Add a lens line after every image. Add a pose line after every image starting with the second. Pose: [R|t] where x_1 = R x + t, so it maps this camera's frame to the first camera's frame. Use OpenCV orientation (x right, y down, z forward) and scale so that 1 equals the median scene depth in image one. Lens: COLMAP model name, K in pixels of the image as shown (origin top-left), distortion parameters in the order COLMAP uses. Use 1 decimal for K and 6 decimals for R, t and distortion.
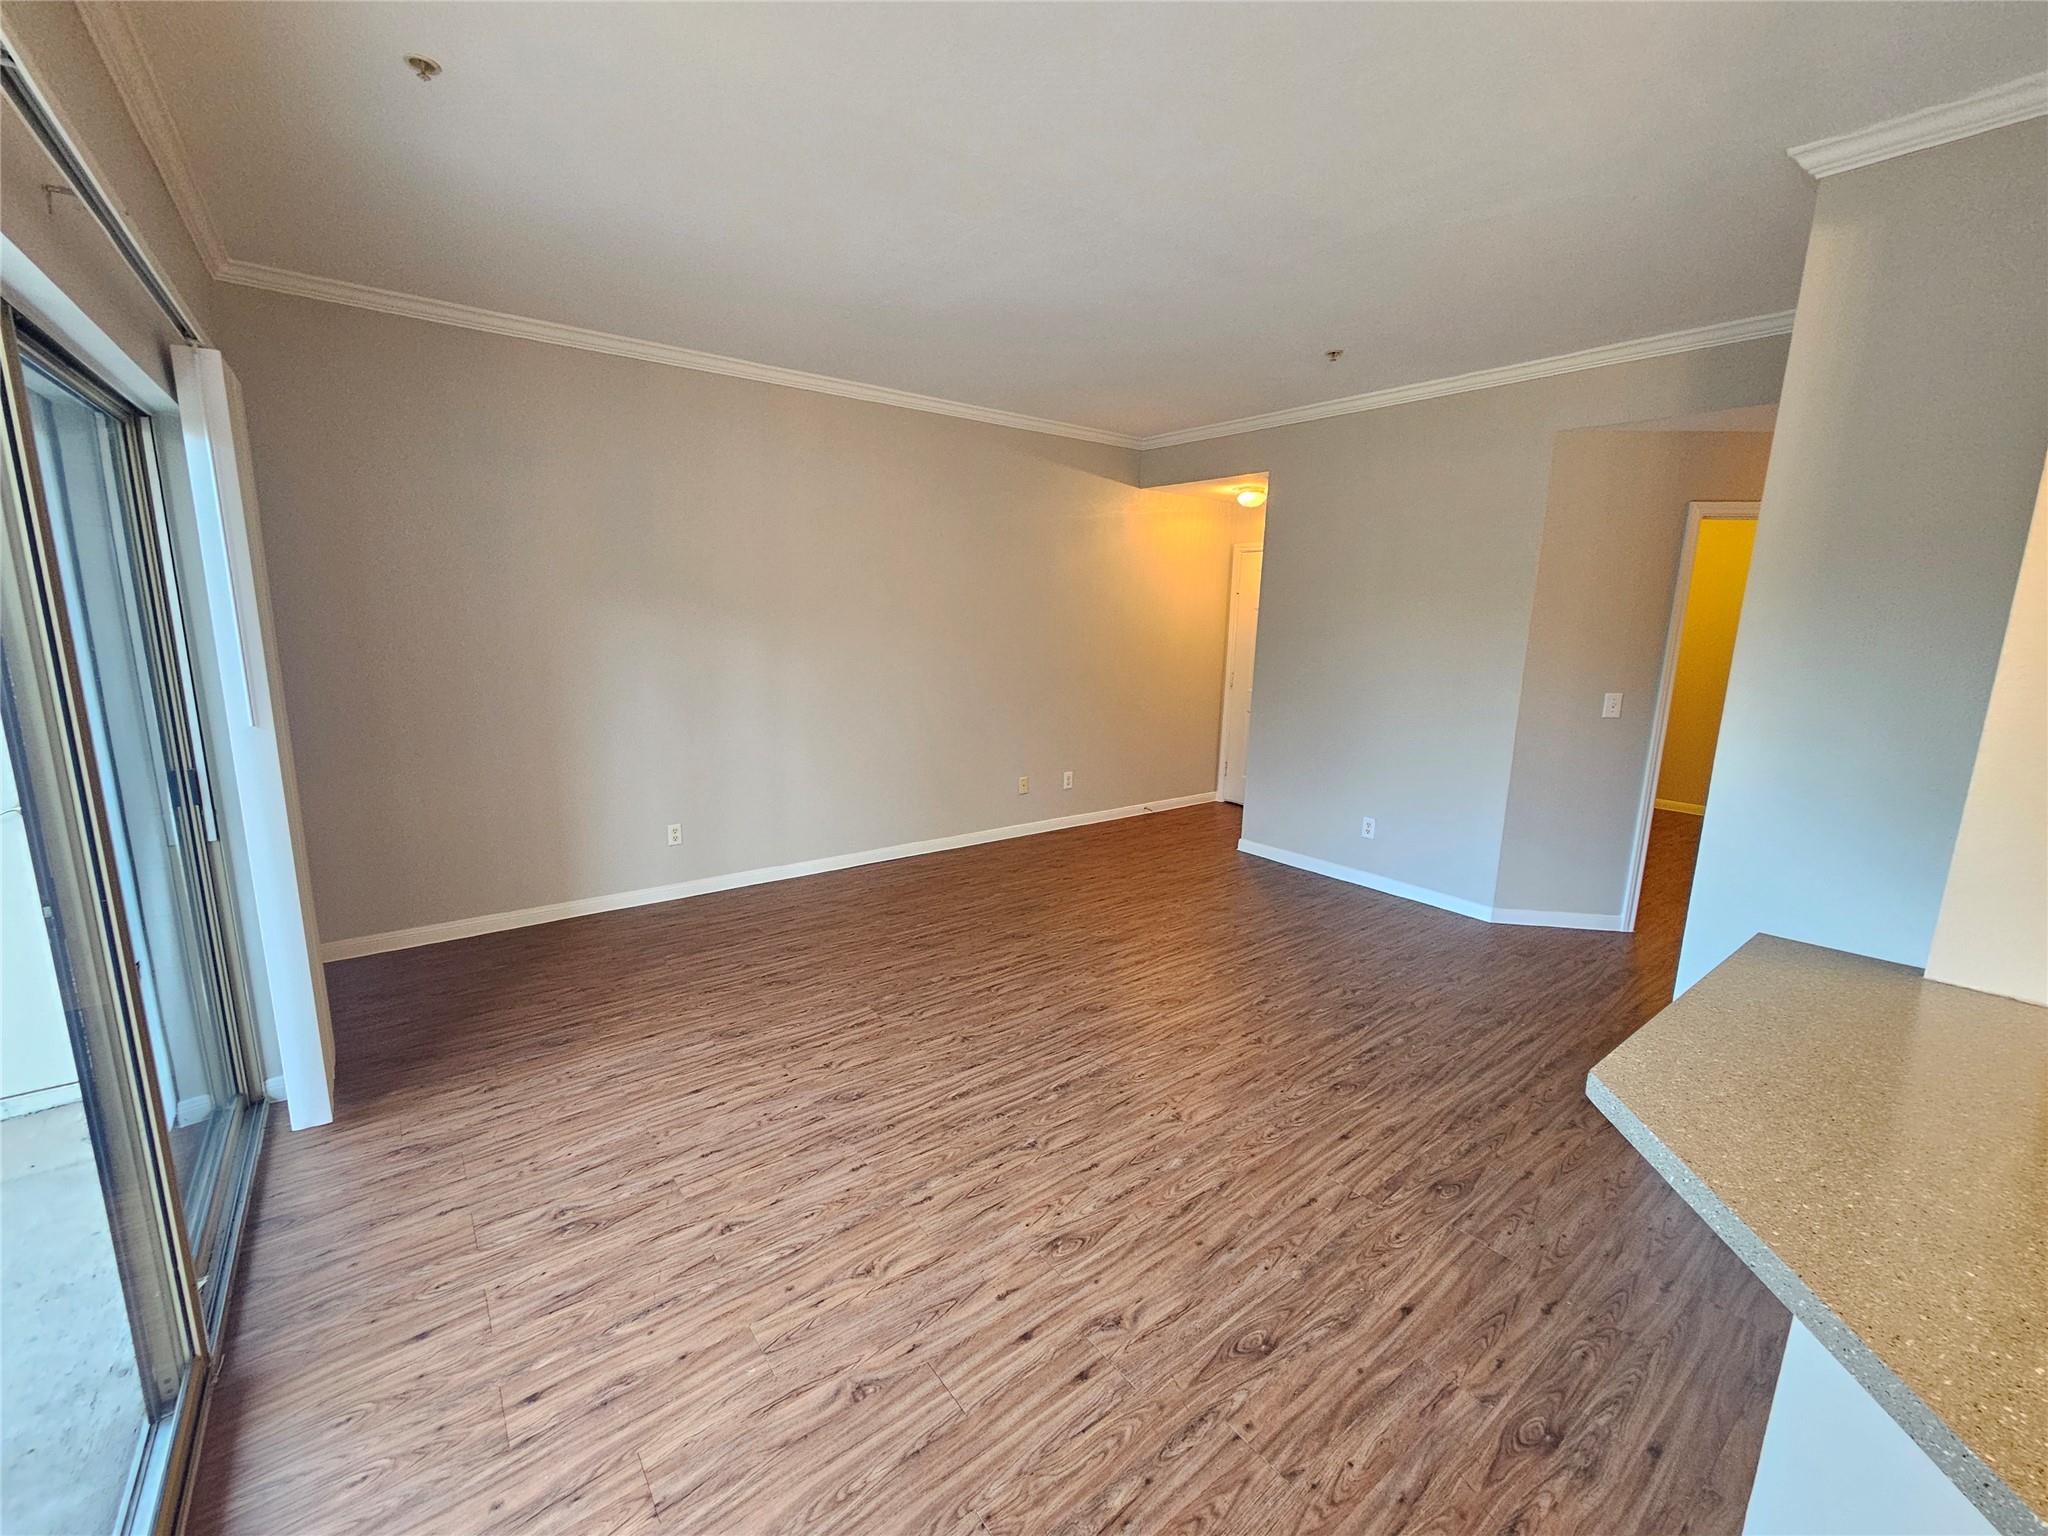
lens RADIAL K [[842.8, 0, 1019.0], [0, 842.8, 772.9], [0, 0, 1]] dist [-0.003185, 0.001724]
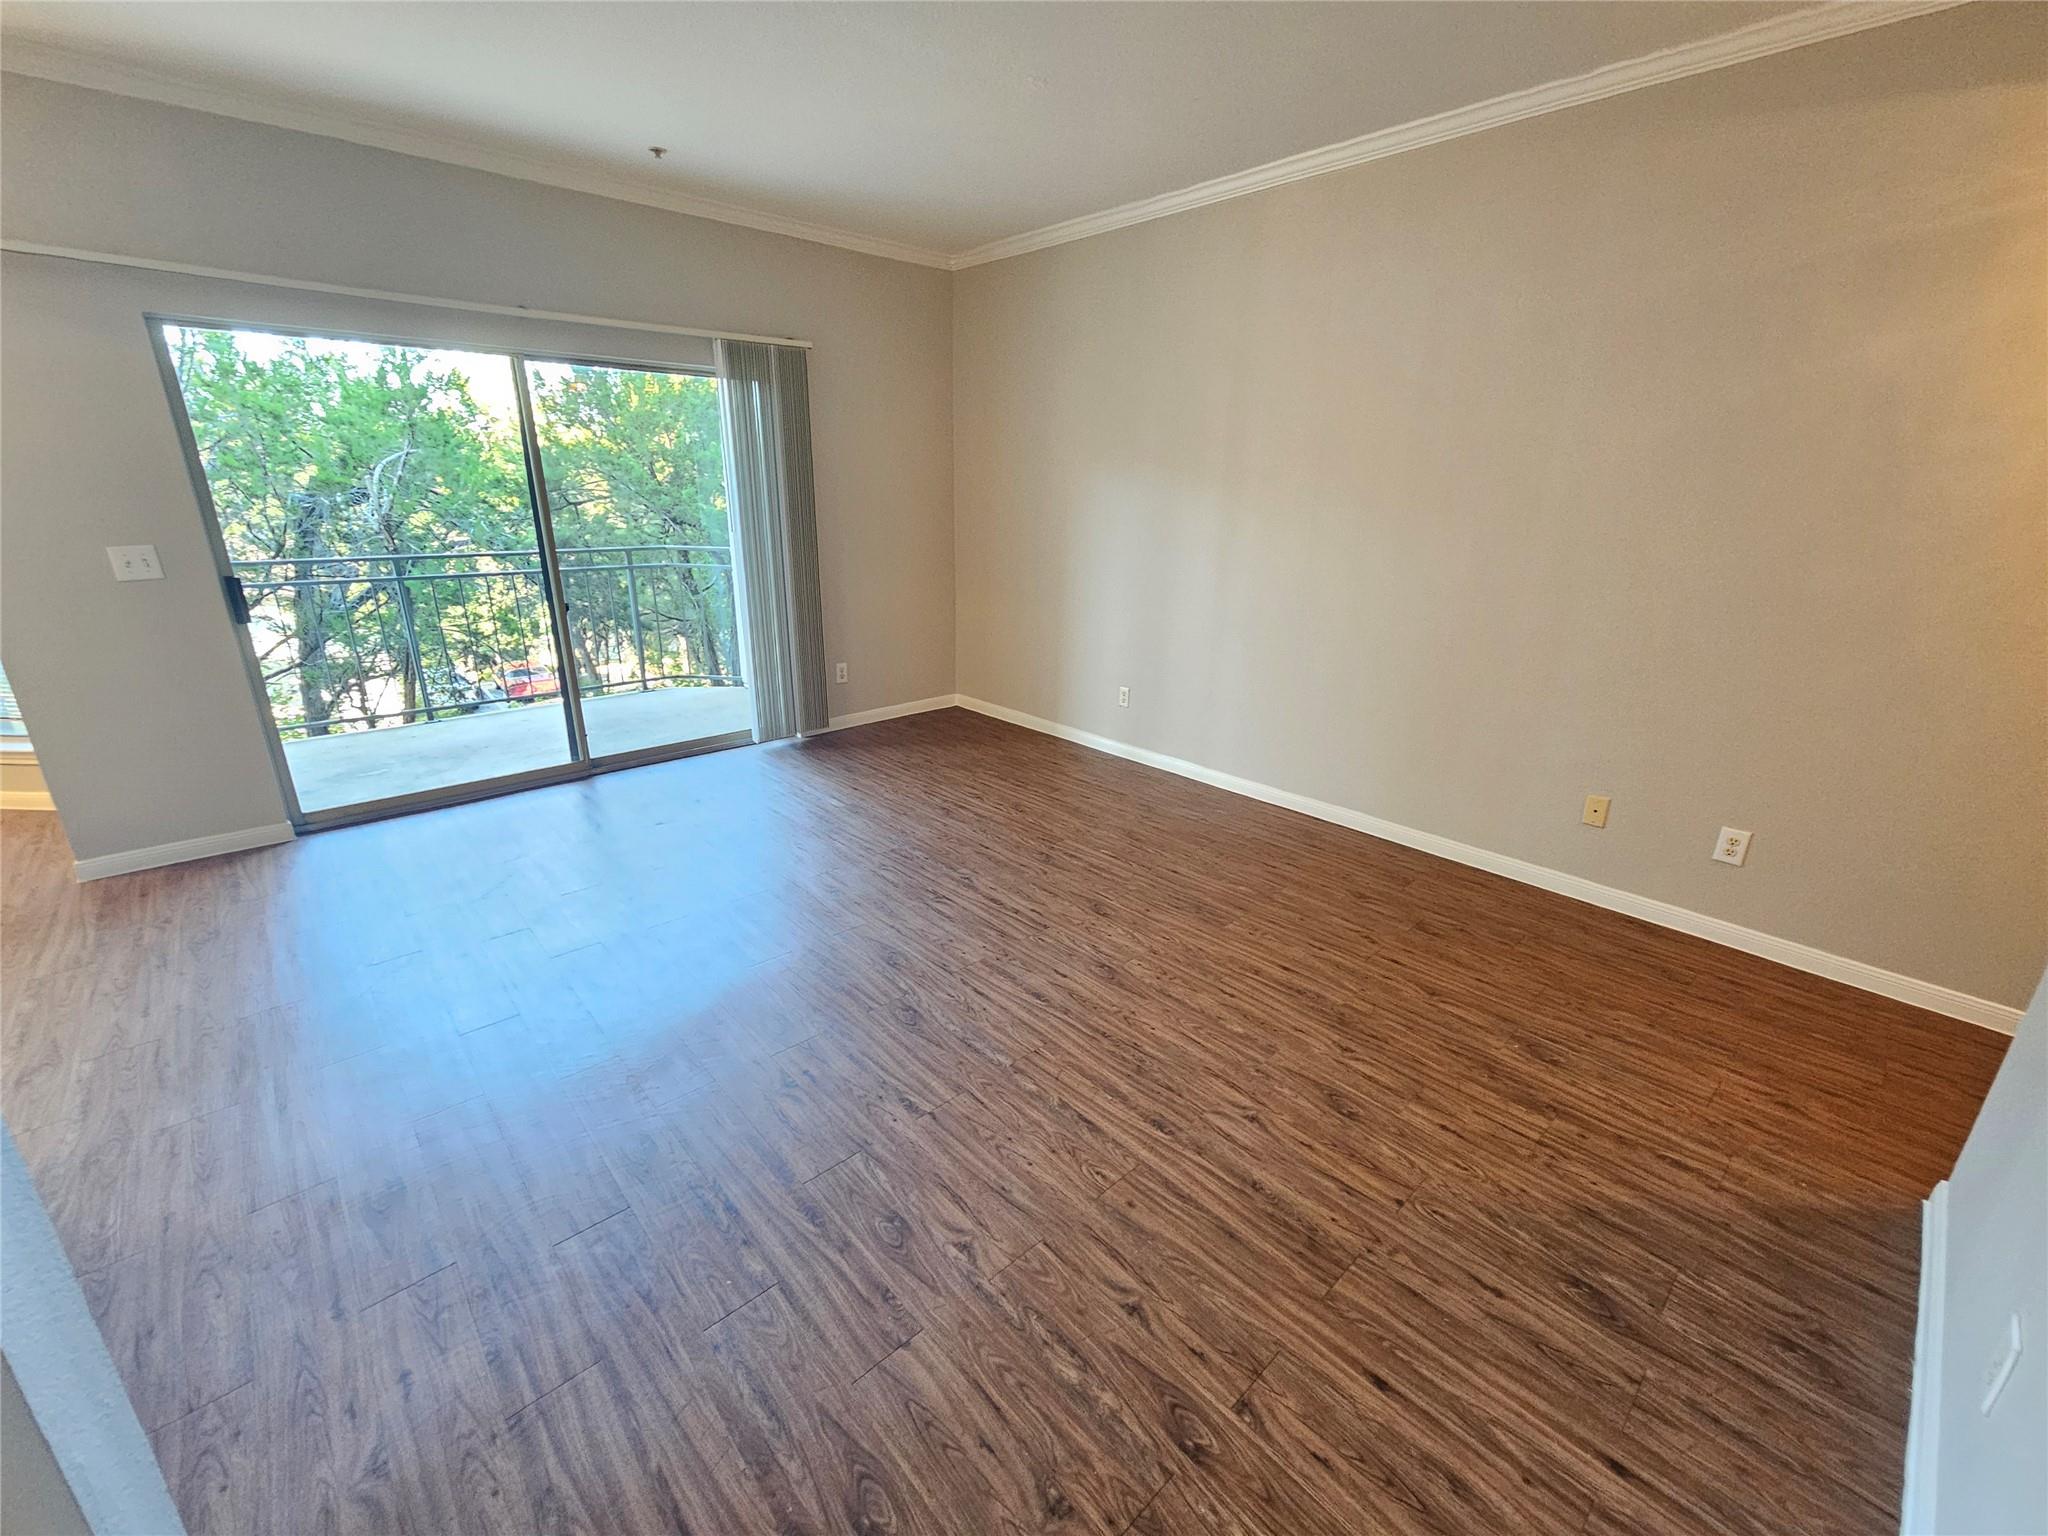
lens RADIAL K [[842.8, 0, 1023.6], [0, 842.8, 762.9], [0, 0, 1]] dist [-0.003185, 0.001724]
pose [[0.089836, 0.293979, -0.951581, 0.827769], [-0.203038, 0.940785, 0.271476, -0.149378], [0.975041, 0.168819, 0.144205, 0.975482]]
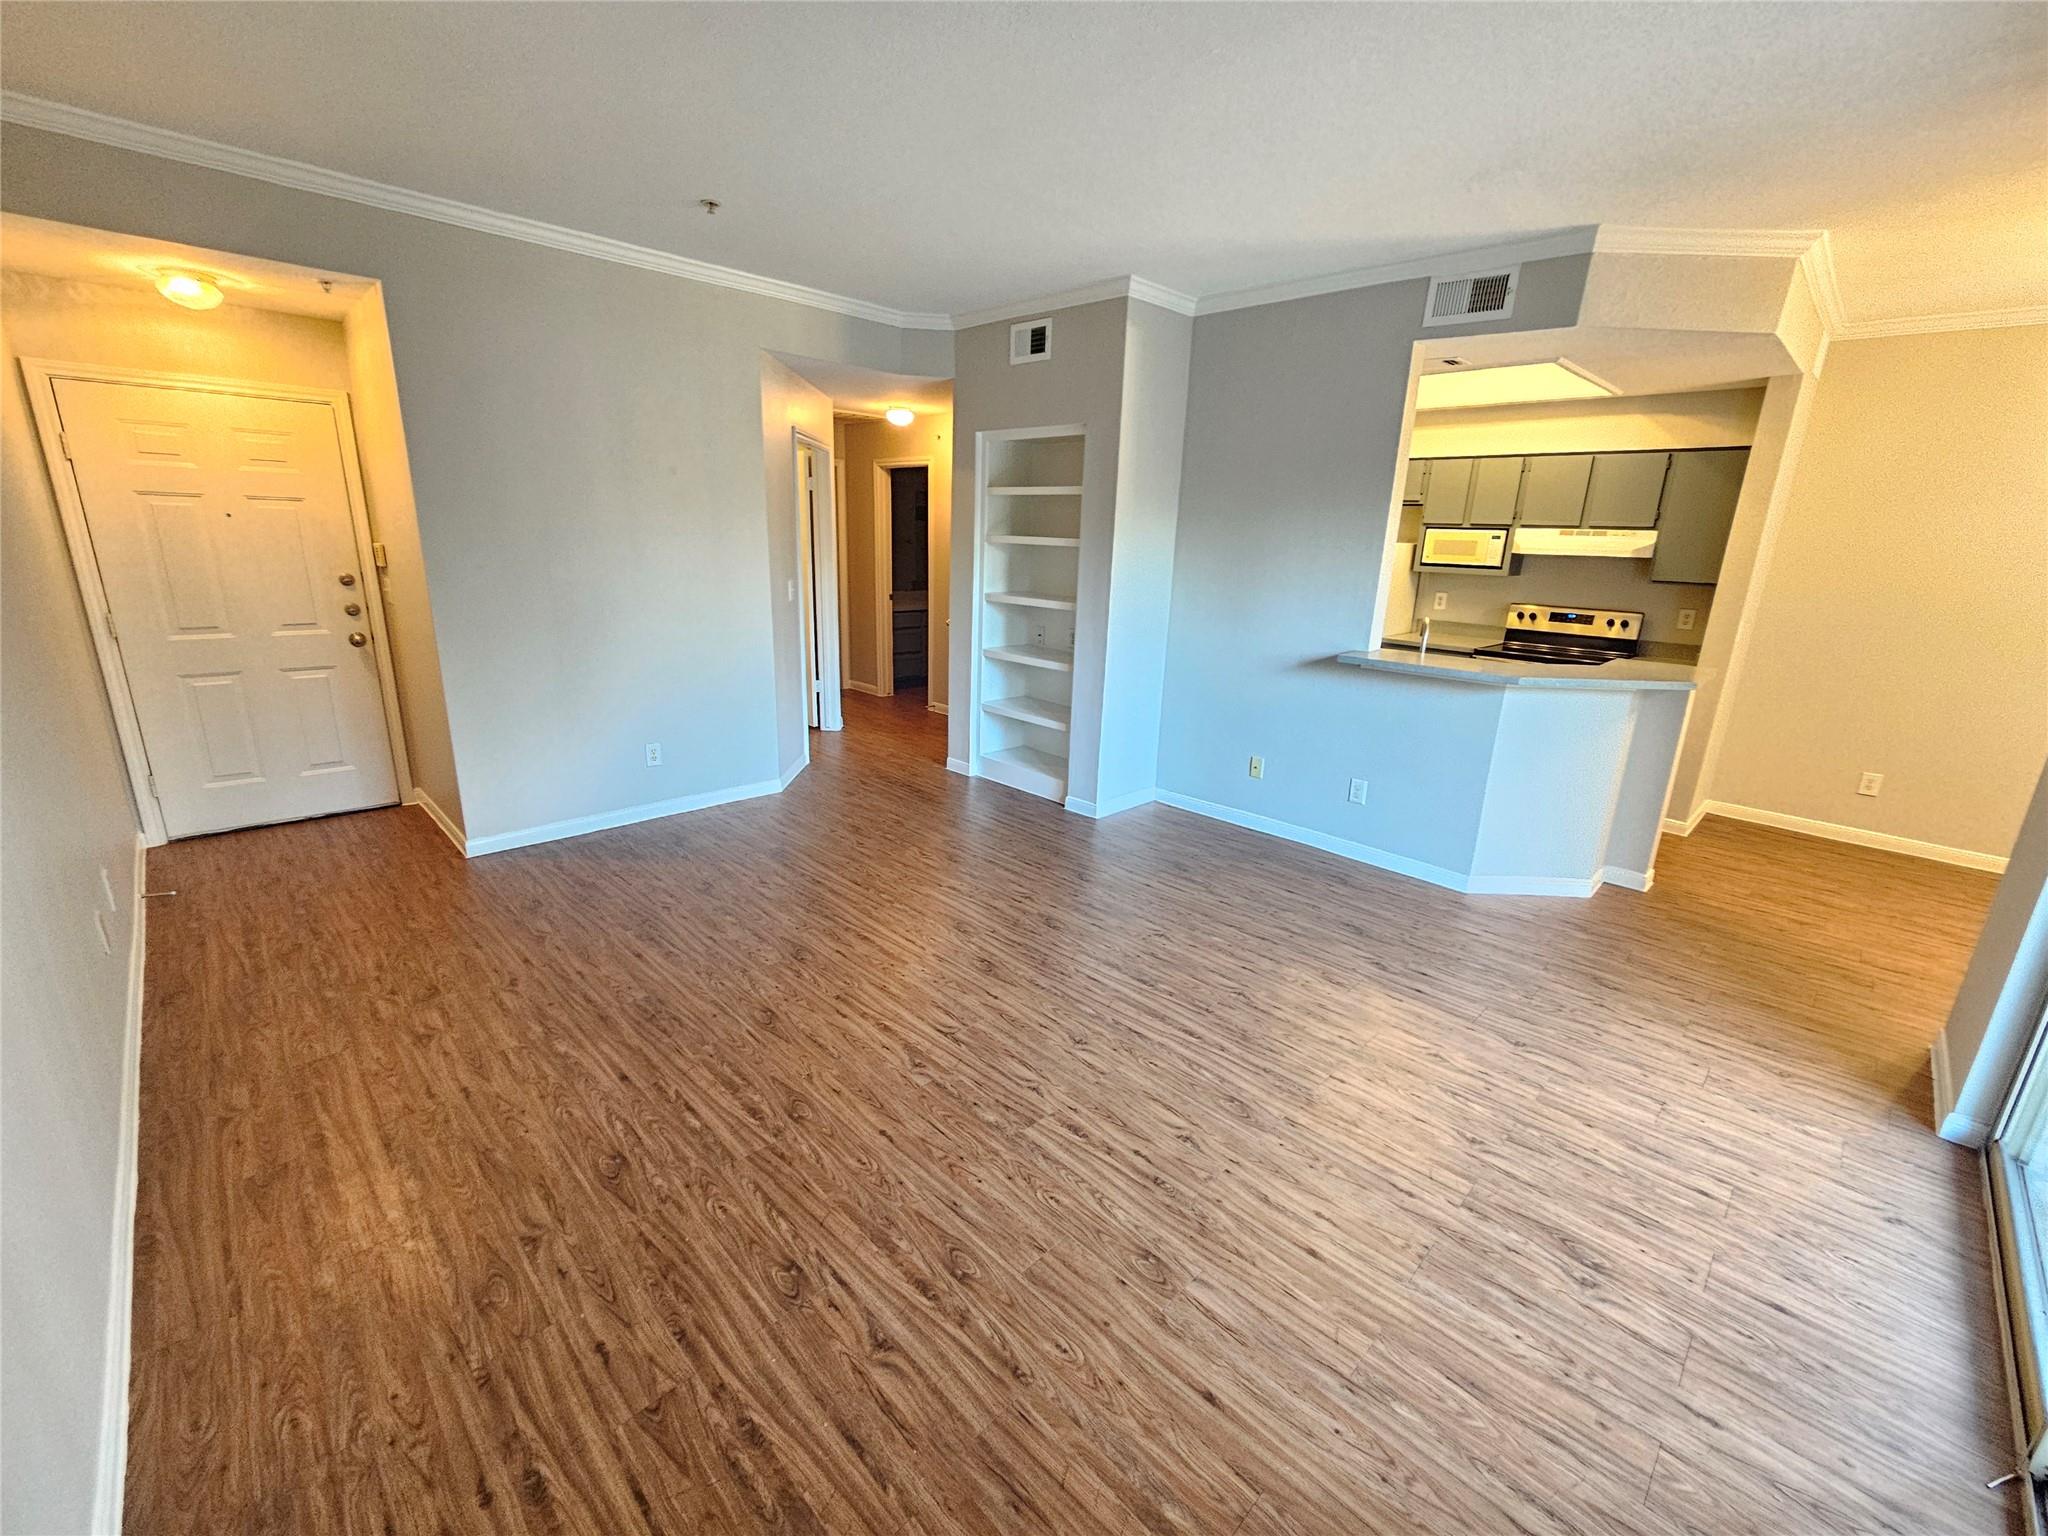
lens RADIAL K [[842.8, 0, 1018.4], [0, 842.8, 767.4], [0, 0, 1]] dist [-0.003185, 0.001724]
pose [[-0.122977, -0.292722, 0.948257, -0.733047], [0.156937, 0.937750, 0.309831, -0.207652], [-0.979922, 0.186918, -0.069383, 0.990163]]
